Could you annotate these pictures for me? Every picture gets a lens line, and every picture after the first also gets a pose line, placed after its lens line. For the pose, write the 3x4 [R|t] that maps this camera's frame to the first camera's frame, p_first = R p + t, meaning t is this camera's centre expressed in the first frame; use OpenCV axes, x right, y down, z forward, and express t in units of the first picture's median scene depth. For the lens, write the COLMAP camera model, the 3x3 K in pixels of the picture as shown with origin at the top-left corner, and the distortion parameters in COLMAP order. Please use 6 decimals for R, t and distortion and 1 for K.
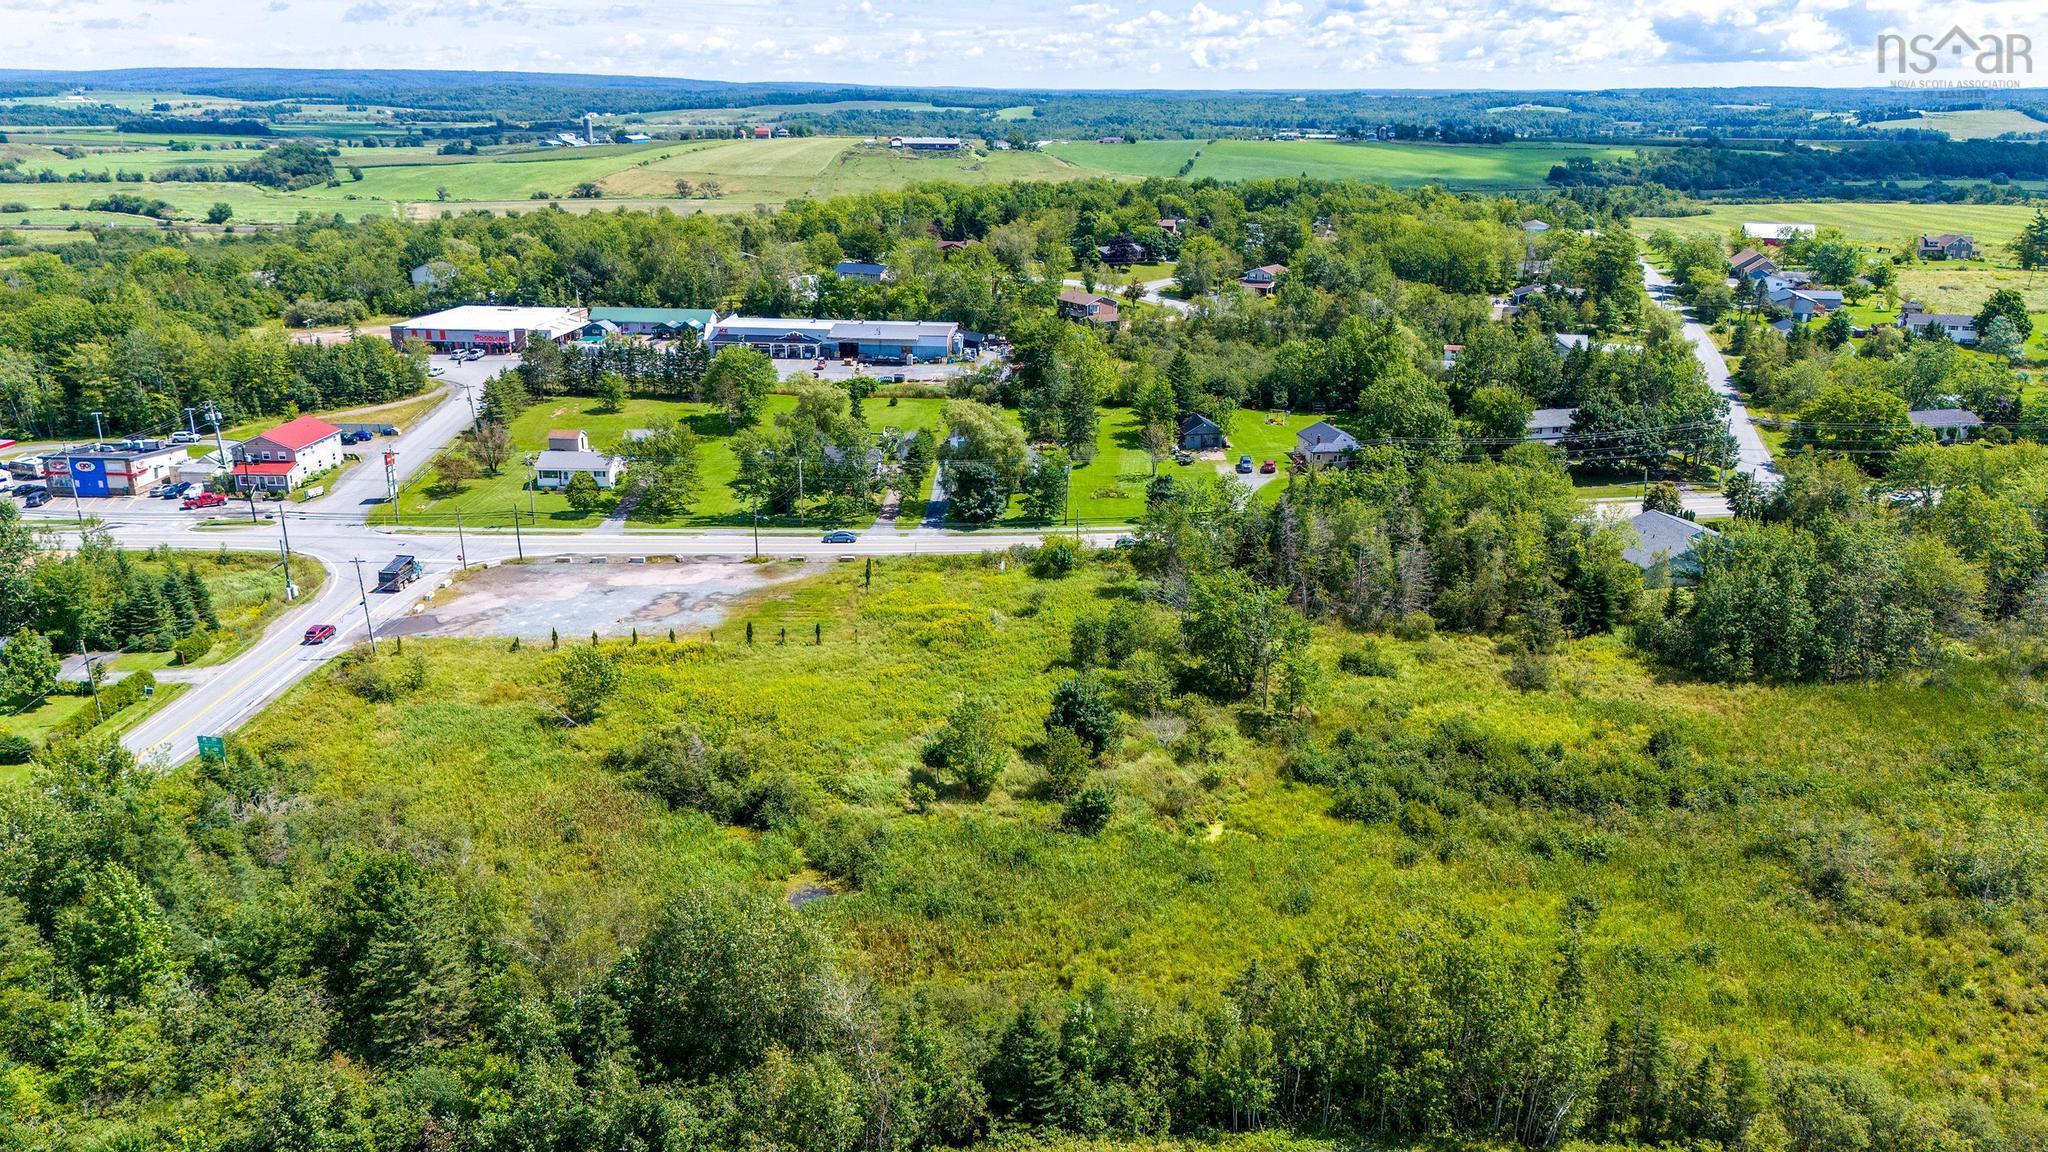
lens RADIAL K [[1498.4, 0, 1021.5], [0, 1498.4, 587.9], [0, 0, 1]] dist [0.076280, -0.078216]
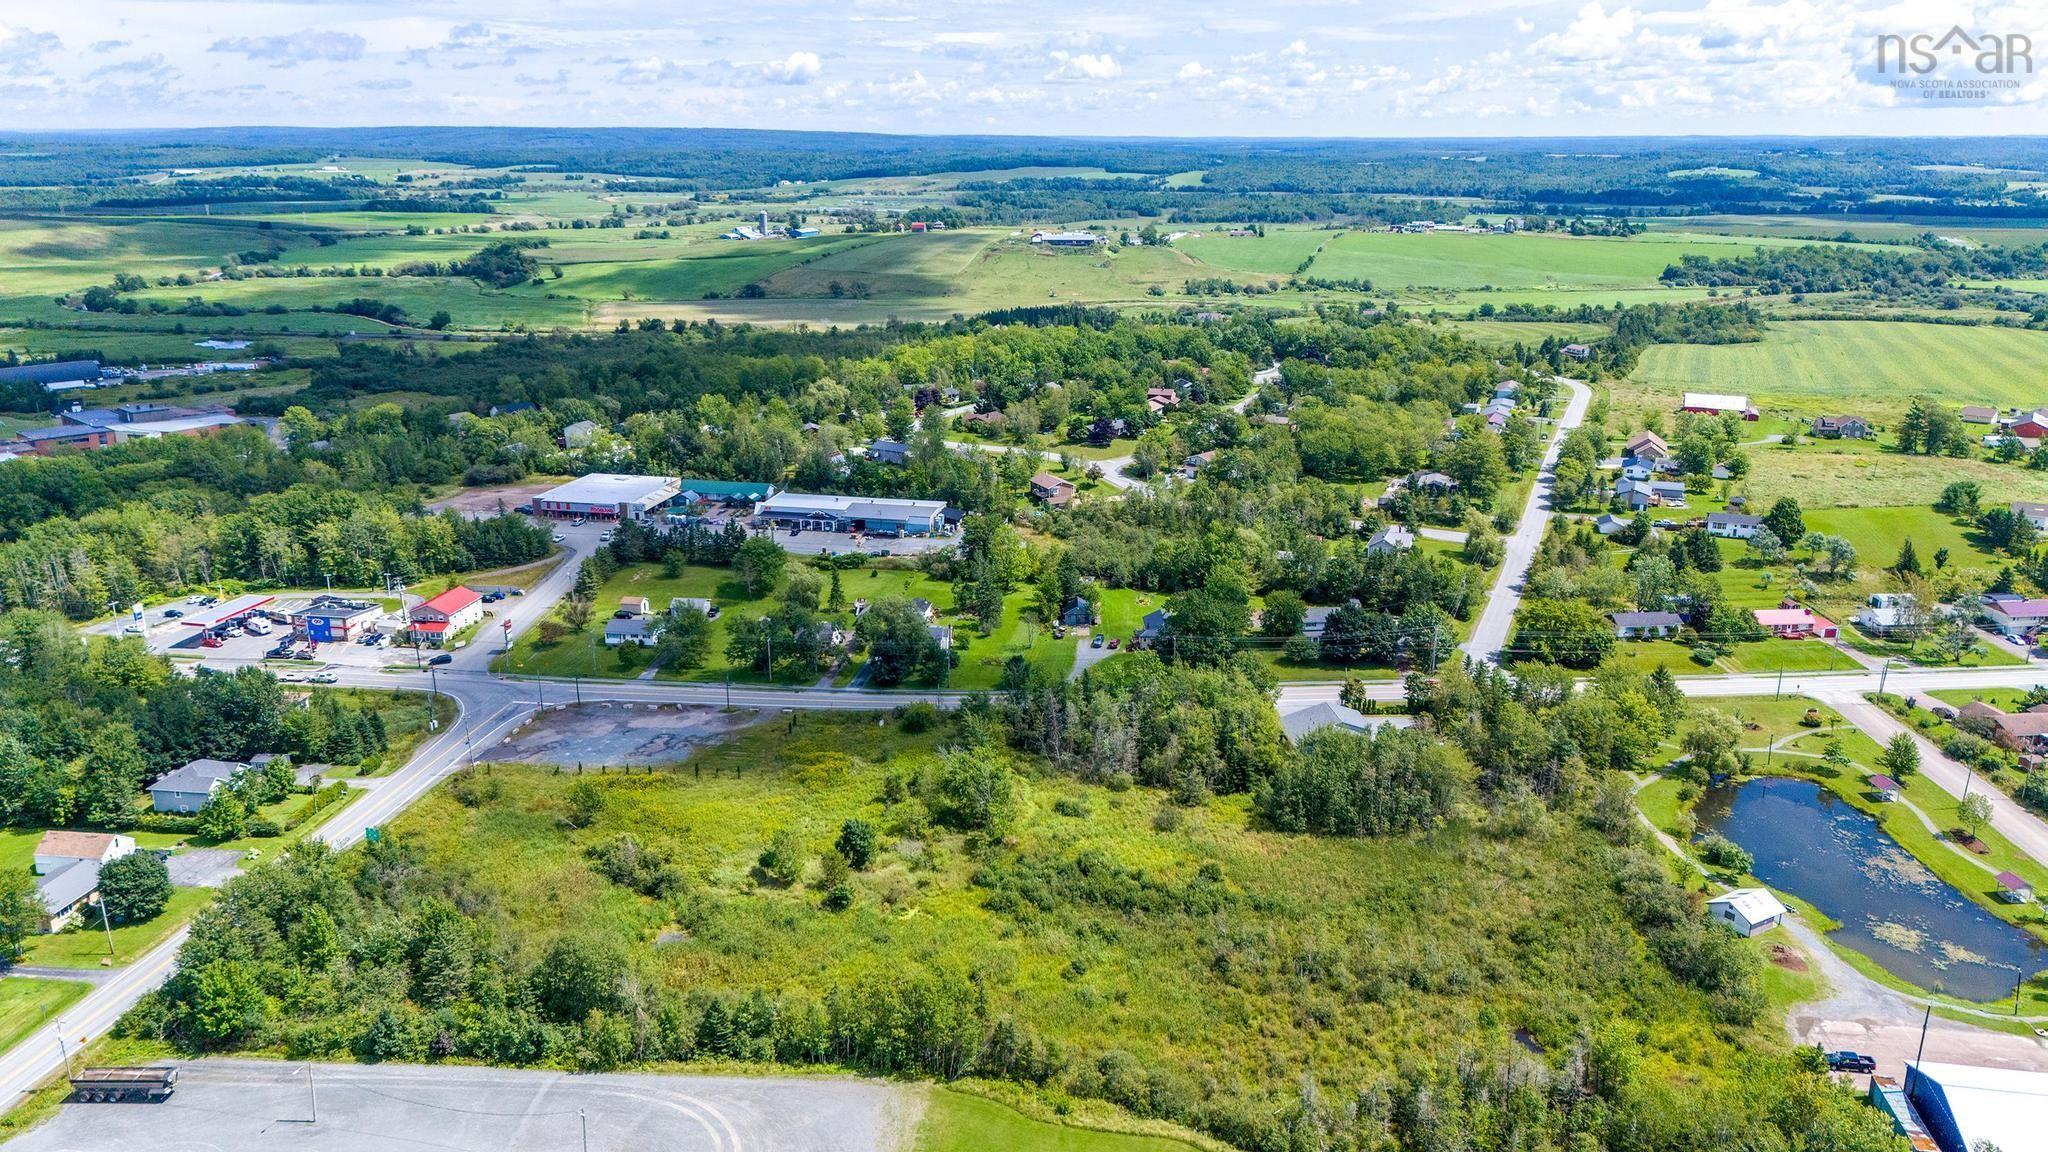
lens RADIAL K [[1501.4, 0, 1024.0], [0, 1501.4, 576.0], [0, 0, 1]] dist [0.094369, -0.137848]
pose [[0.992663, 0.031737, -0.116675, 0.341644], [-0.035831, 0.998808, -0.033160, -0.133361], [0.115484, 0.037097, 0.992616, -0.559751]]
